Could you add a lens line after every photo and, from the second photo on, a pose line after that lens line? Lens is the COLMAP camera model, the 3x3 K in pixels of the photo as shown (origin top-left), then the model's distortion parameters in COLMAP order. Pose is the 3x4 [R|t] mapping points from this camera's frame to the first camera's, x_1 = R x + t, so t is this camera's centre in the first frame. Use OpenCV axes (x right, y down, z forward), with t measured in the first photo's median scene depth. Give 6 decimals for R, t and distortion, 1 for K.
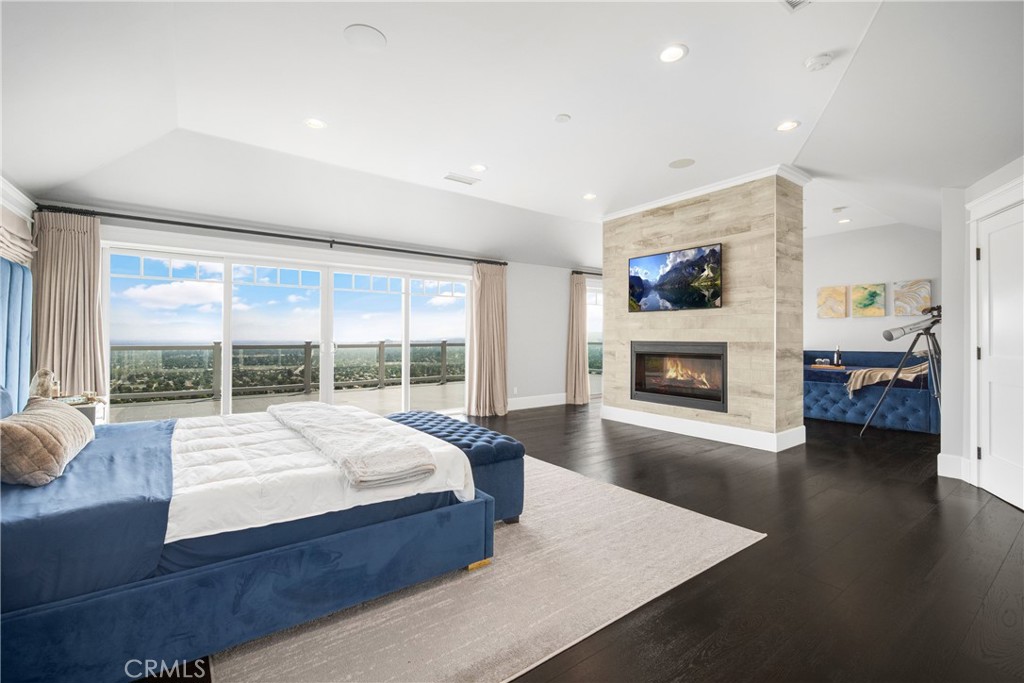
lens RADIAL K [[452.7, 0, 508.9], [0, 452.7, 338.1], [0, 0, 1]] dist [0.001776, 0.000071]
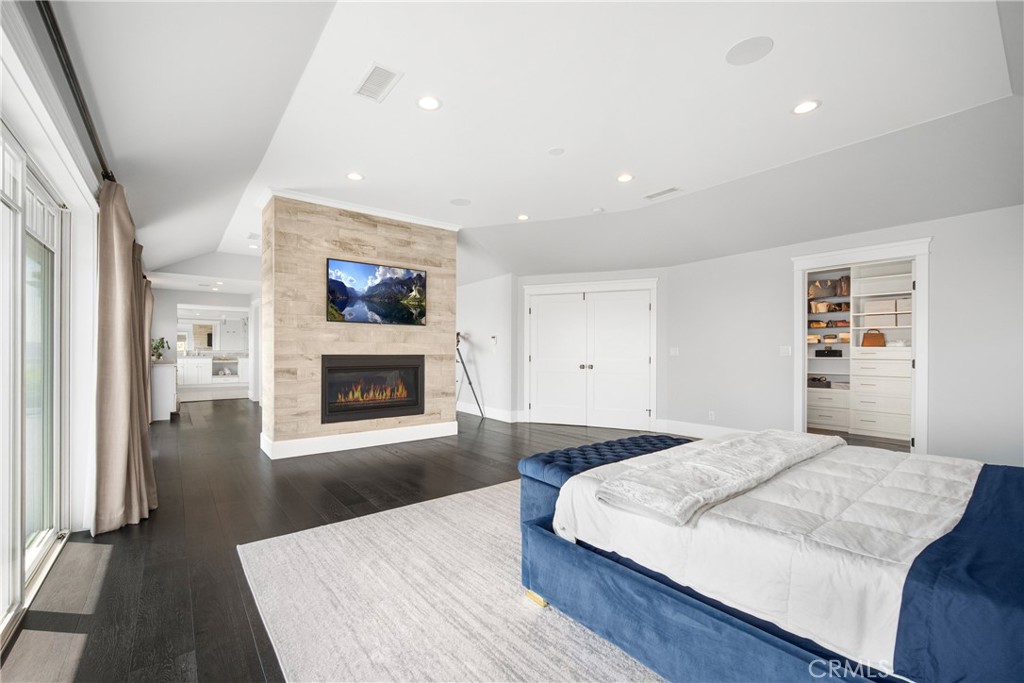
lens RADIAL K [[418.9, 0, 504.8], [0, 418.9, 349.4], [0, 0, 1]] dist [-0.003800, -0.000040]
pose [[-0.025571, -0.004852, 0.999661, -0.577350], [-0.005206, 0.999975, 0.004720, -0.010583], [-0.999659, -0.005084, -0.025595, 0.753833]]
